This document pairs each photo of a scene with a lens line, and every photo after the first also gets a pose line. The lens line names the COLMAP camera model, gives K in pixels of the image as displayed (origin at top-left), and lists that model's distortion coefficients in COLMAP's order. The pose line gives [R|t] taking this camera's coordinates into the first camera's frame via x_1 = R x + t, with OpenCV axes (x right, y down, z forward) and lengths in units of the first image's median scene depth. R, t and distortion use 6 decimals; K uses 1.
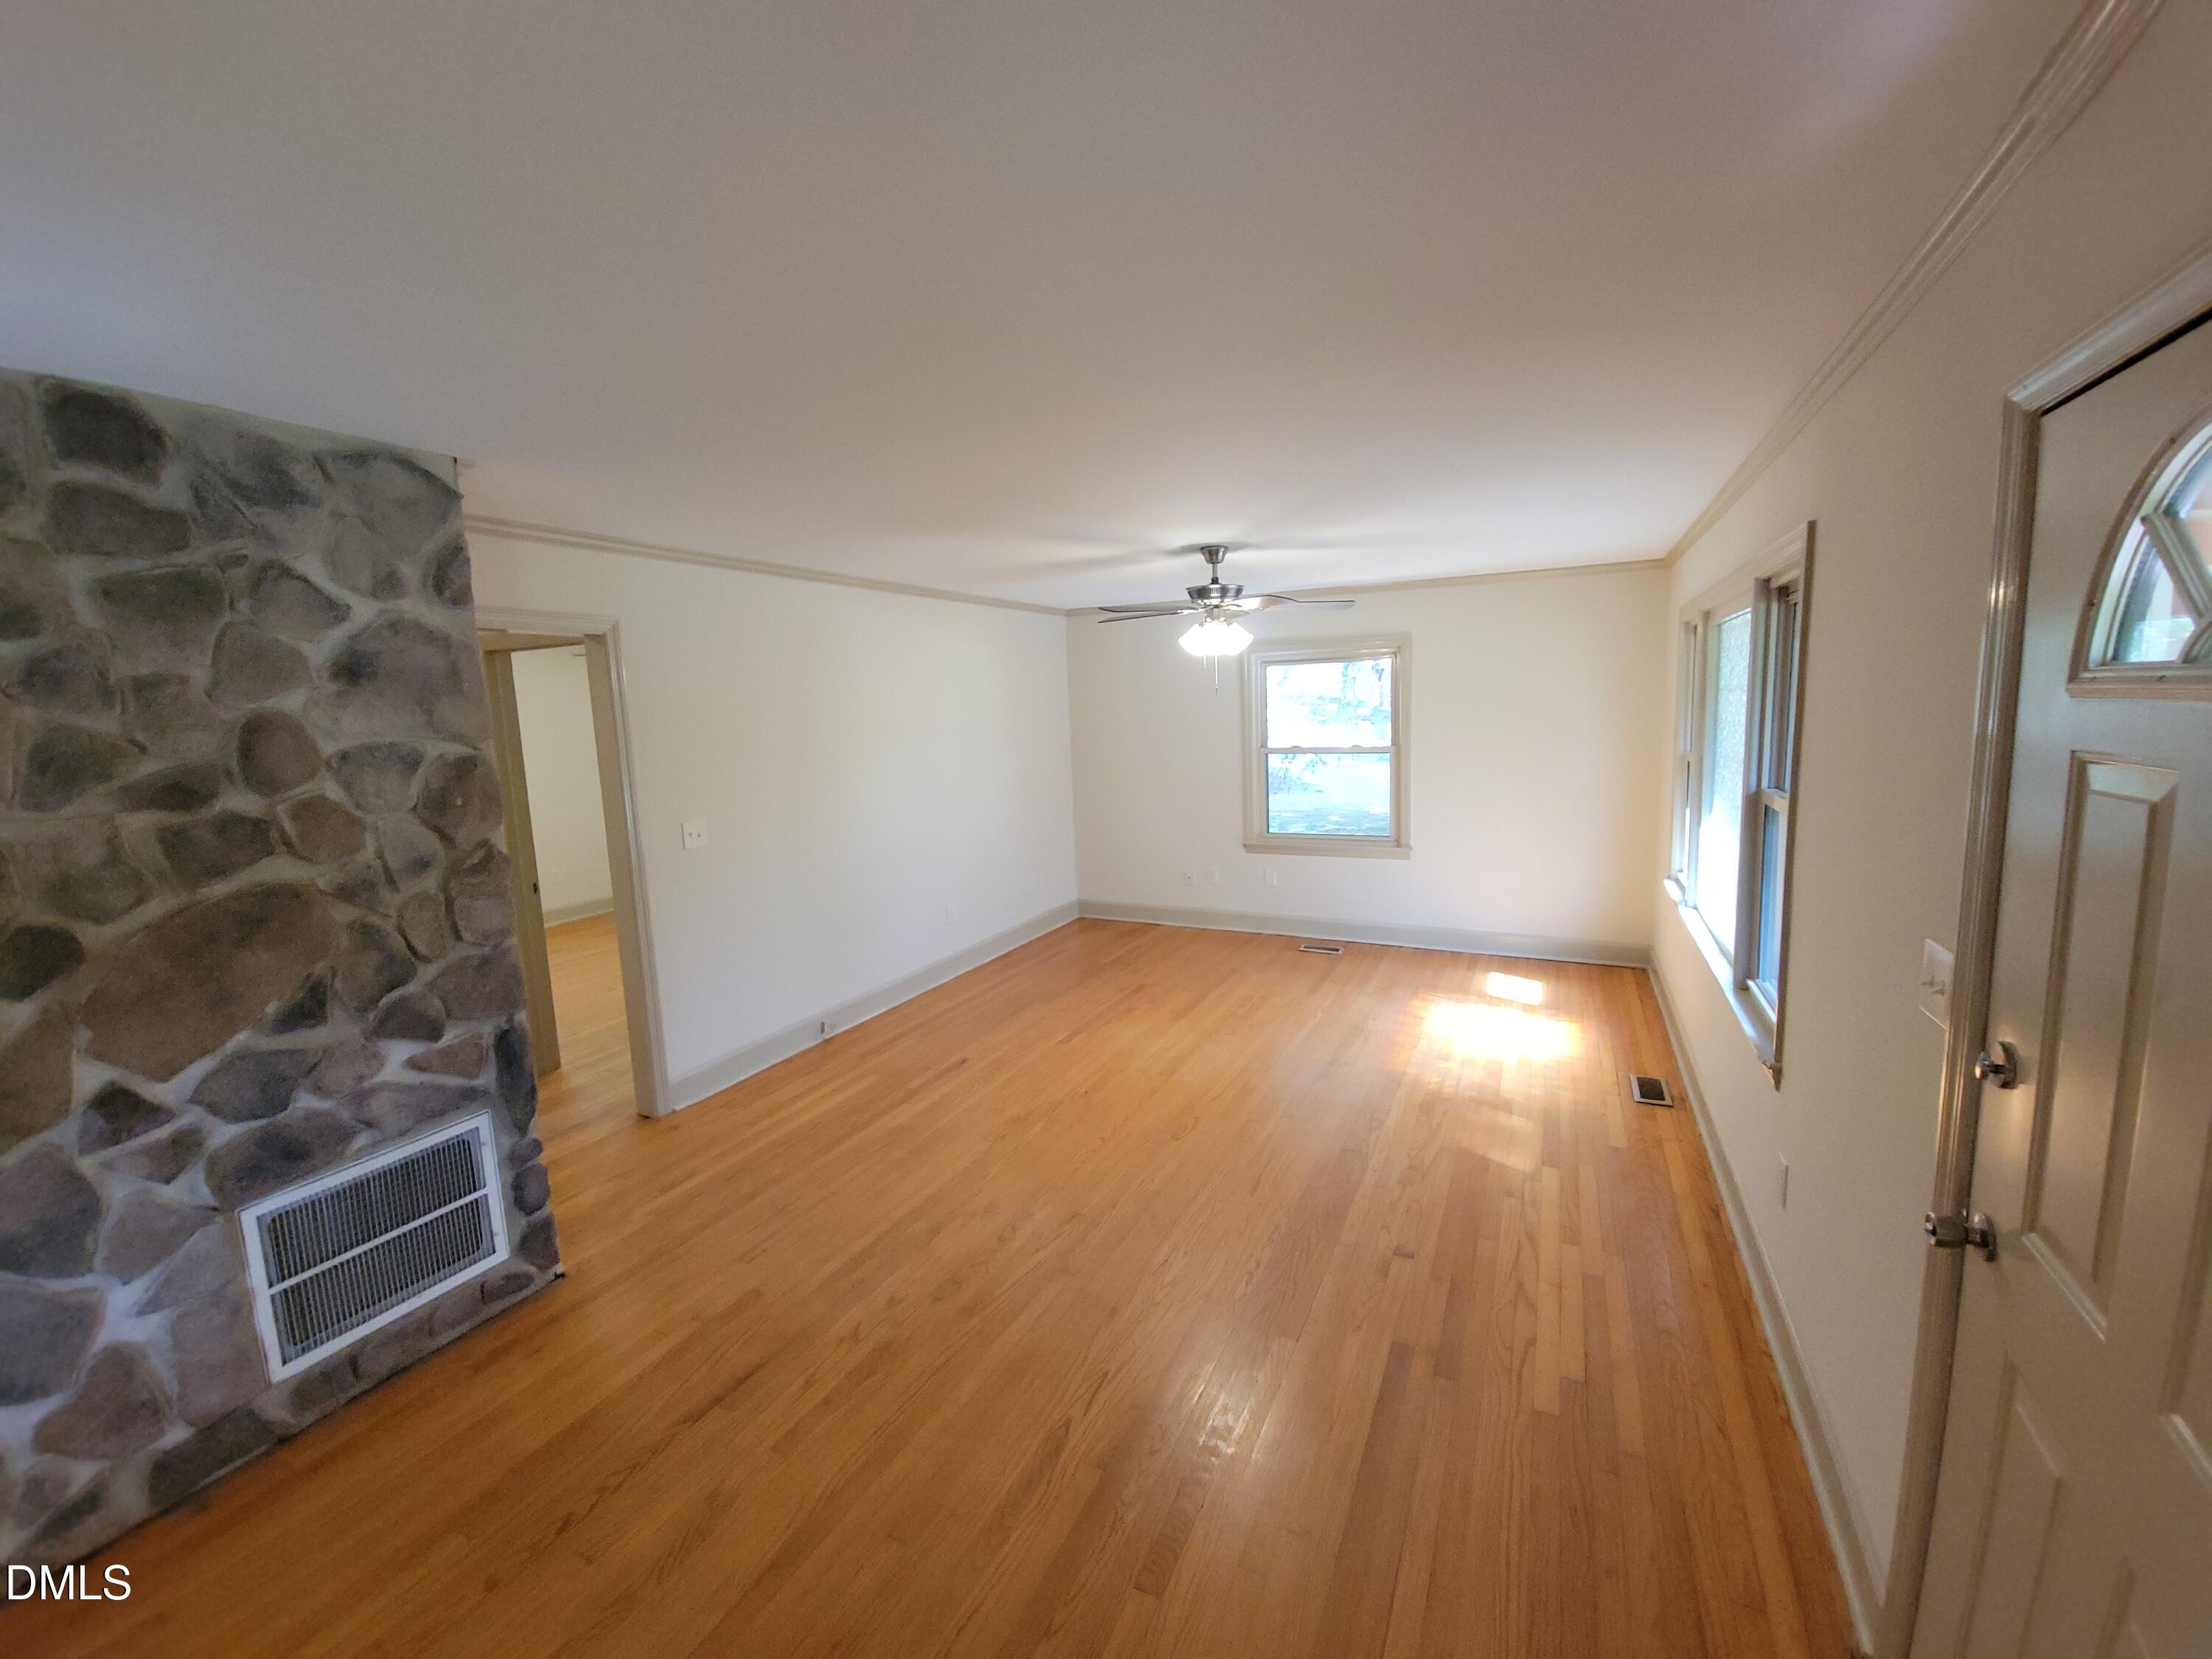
lens RADIAL K [[896.0, 0, 1105.9], [0, 896.0, 826.2], [0, 0, 1]] dist [0.012964, -0.007578]
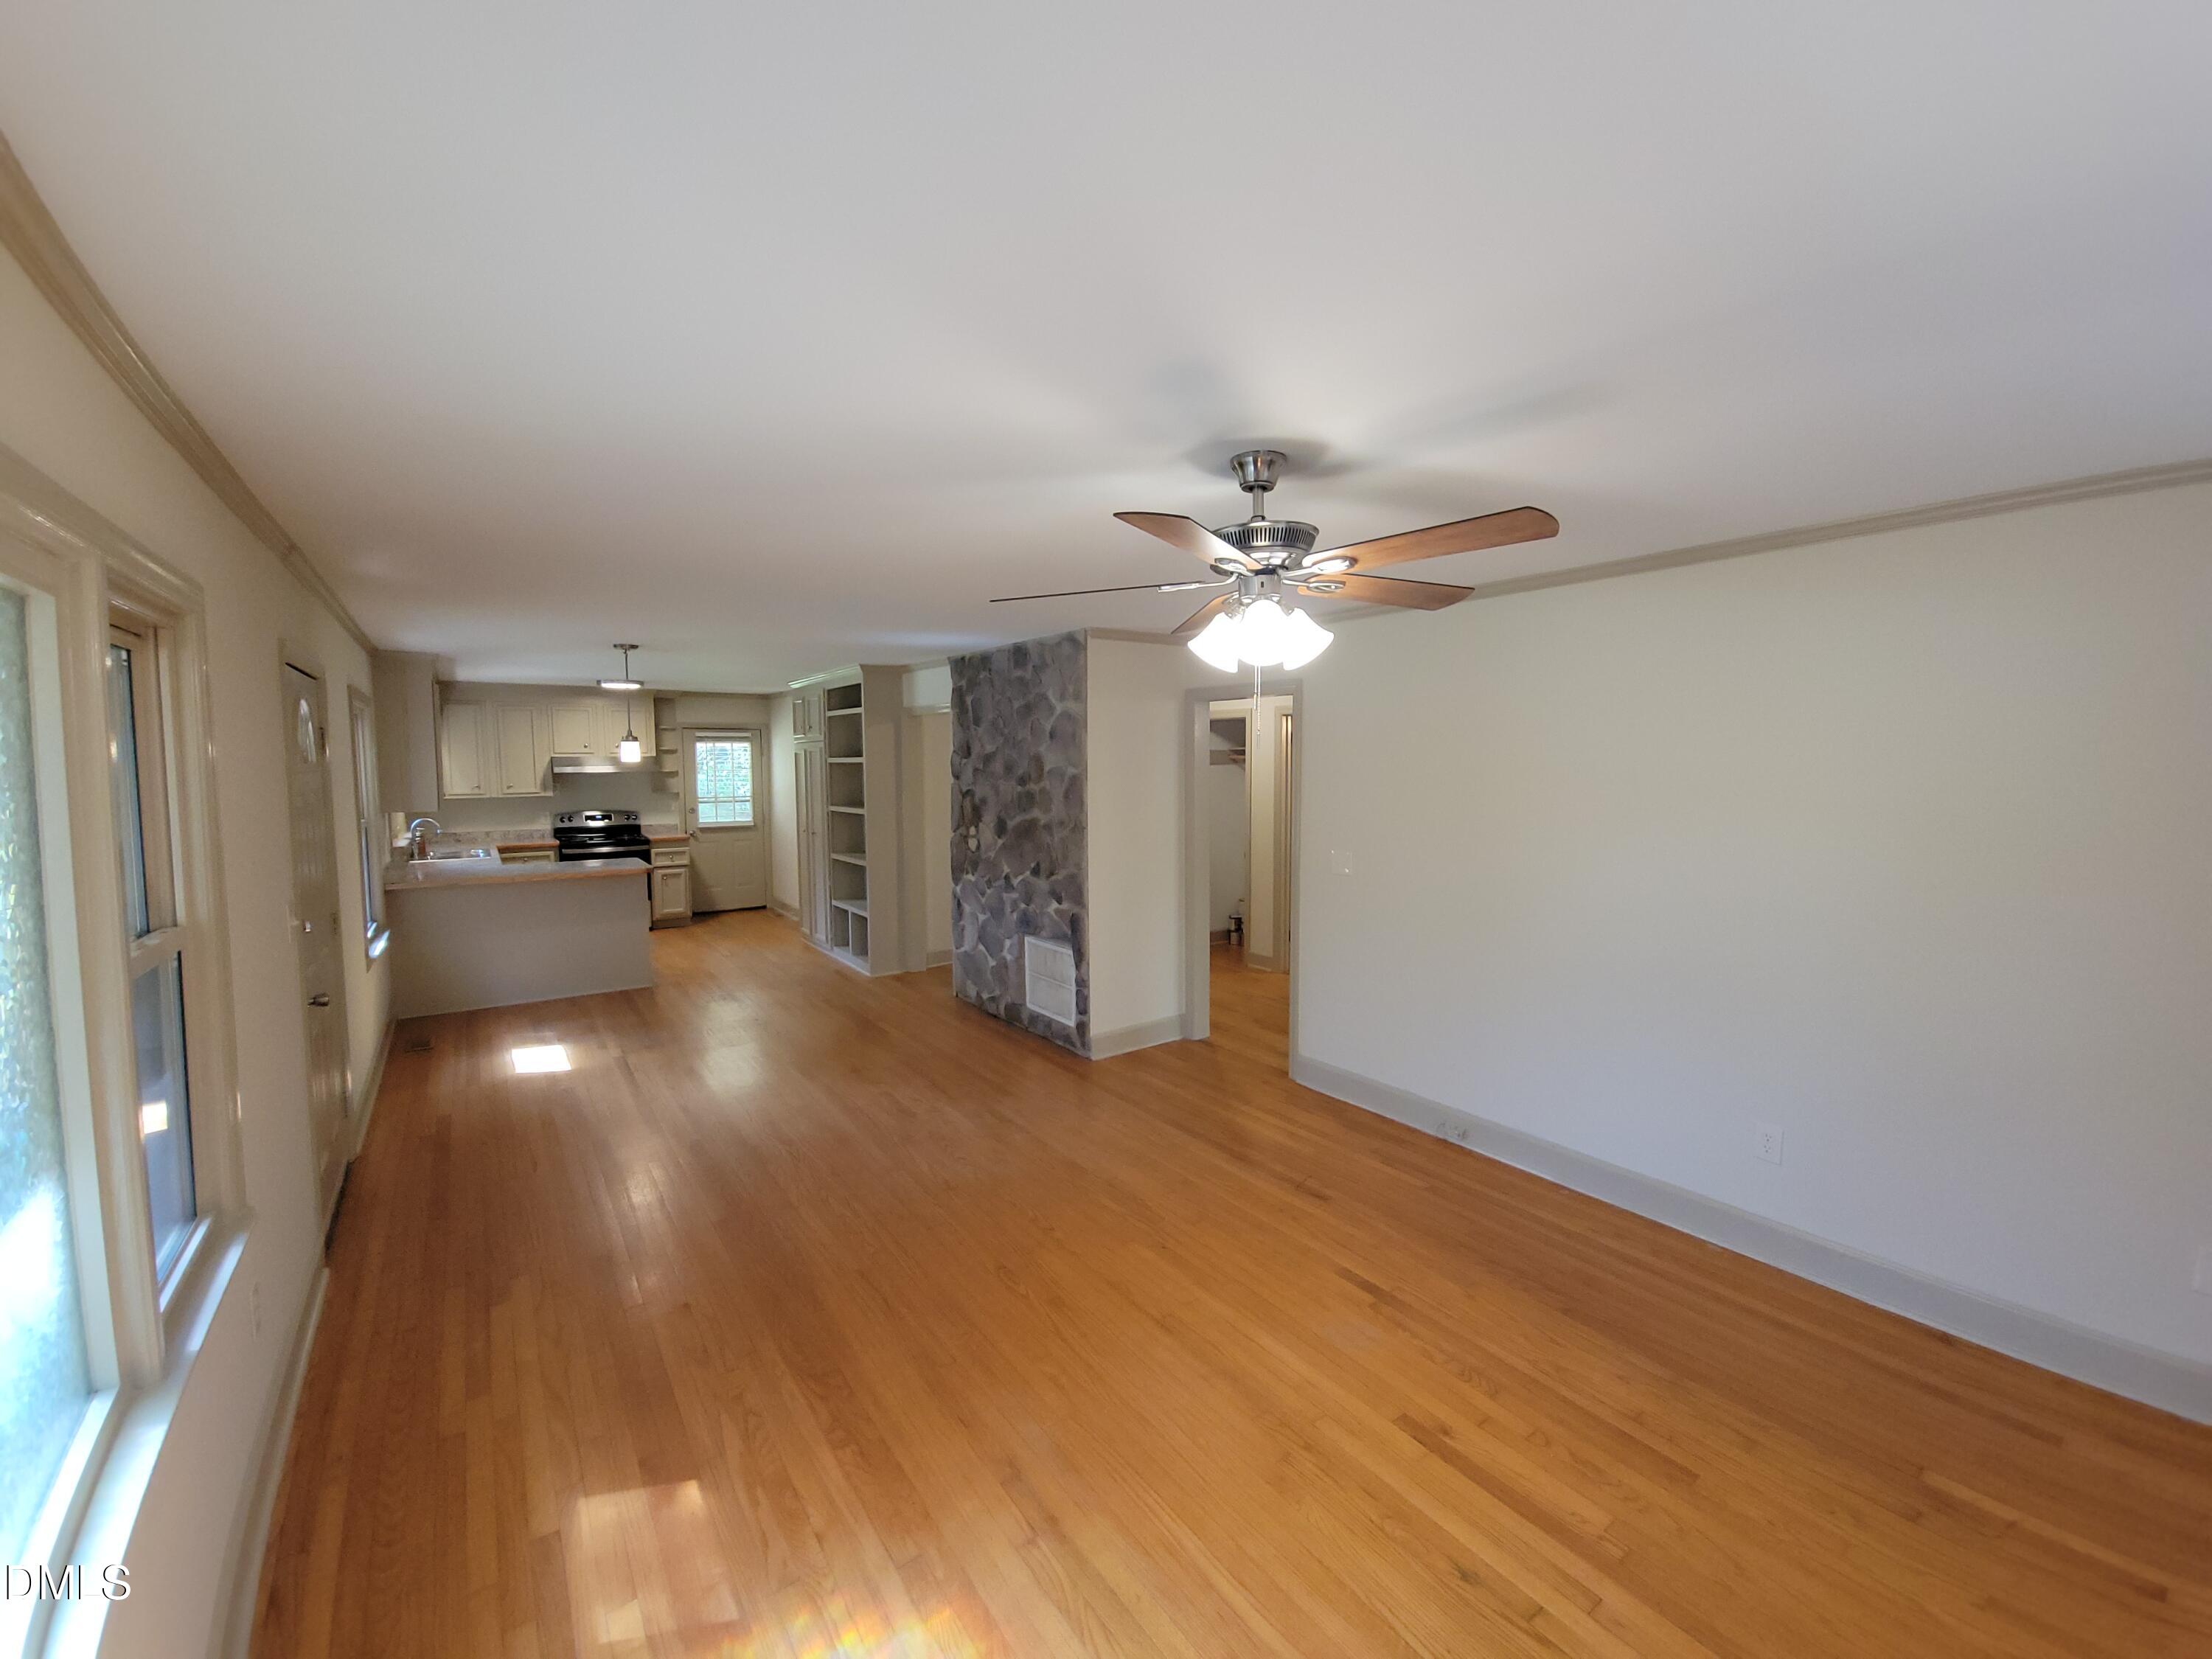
lens RADIAL K [[896.7, 0, 1108.1], [0, 896.7, 826.3], [0, 0, 1]] dist [0.002721, -0.000343]
pose [[-0.469545, 0.101578, -0.877046, 0.723785], [-0.099740, 0.980898, 0.167004, -0.213978], [0.877257, 0.165892, -0.450444, 1.380919]]
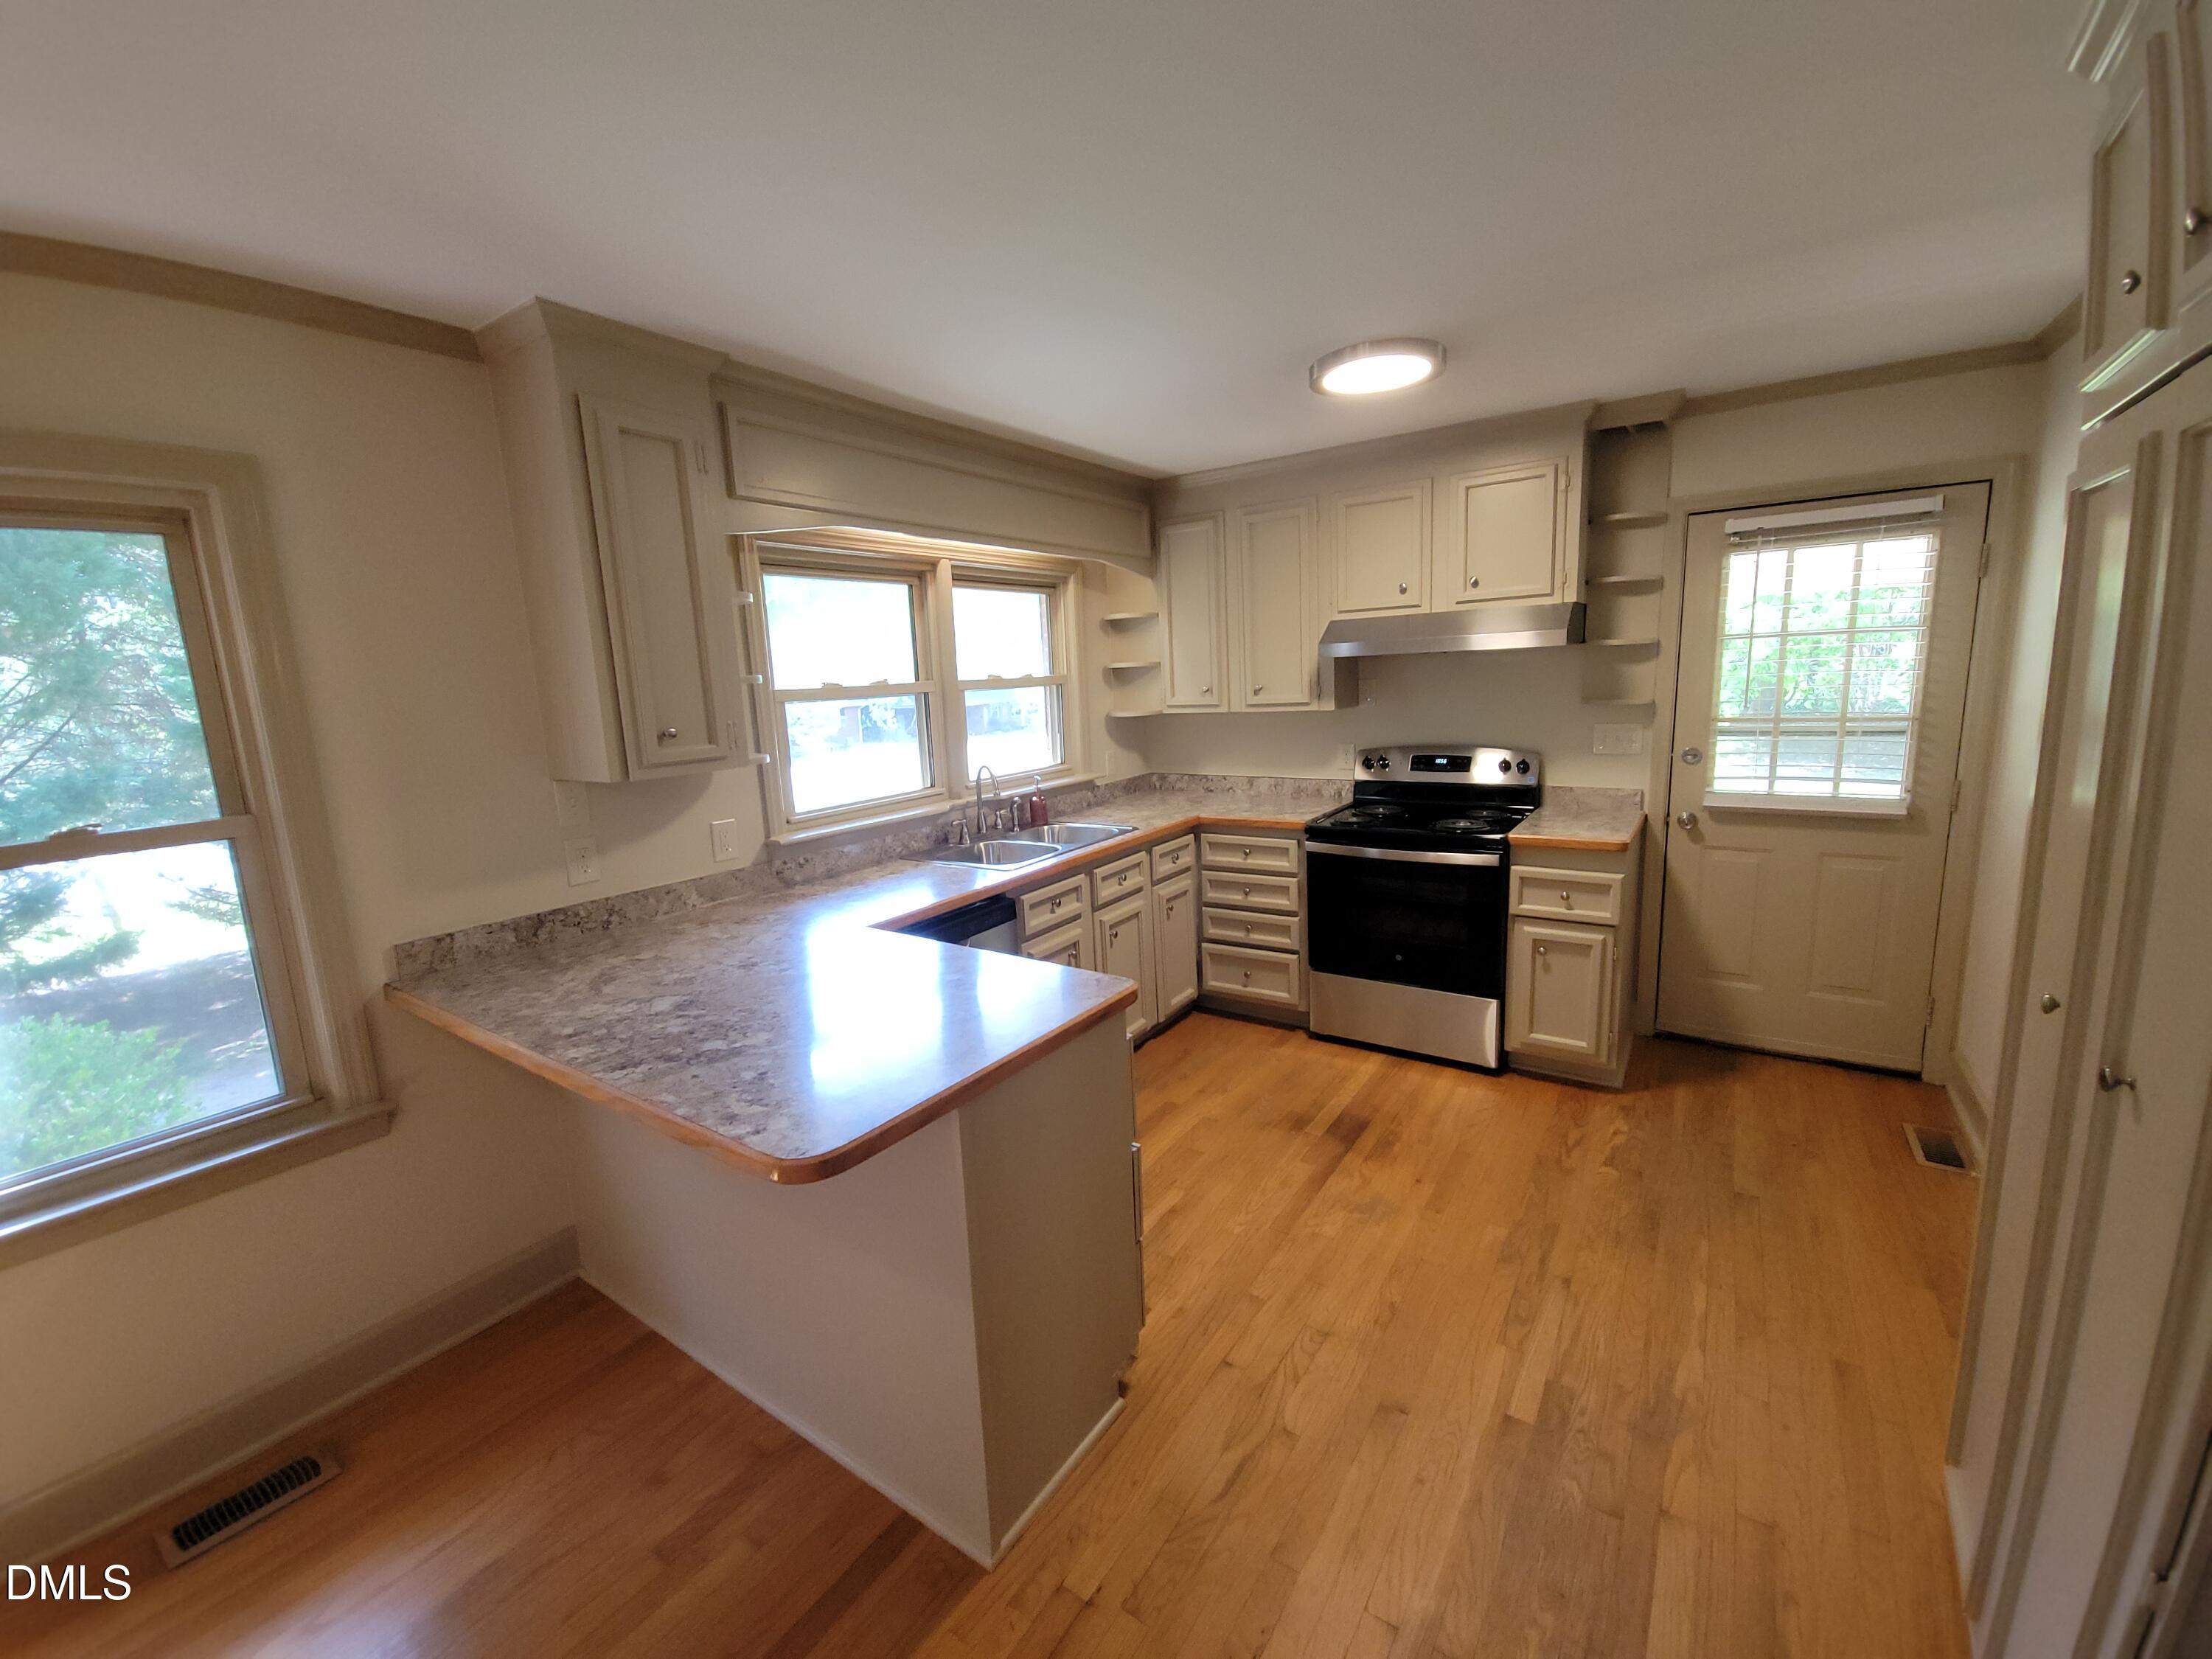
lens RADIAL K [[896.0, 0, 1105.9], [0, 896.0, 826.2], [0, 0, 1]] dist [0.012964, -0.007578]
pose [[-0.987854, 0.053167, 0.146008, -0.594872], [0.095012, 0.950193, 0.296827, 0.047497], [-0.122955, 0.307095, -0.943703, 0.042928]]
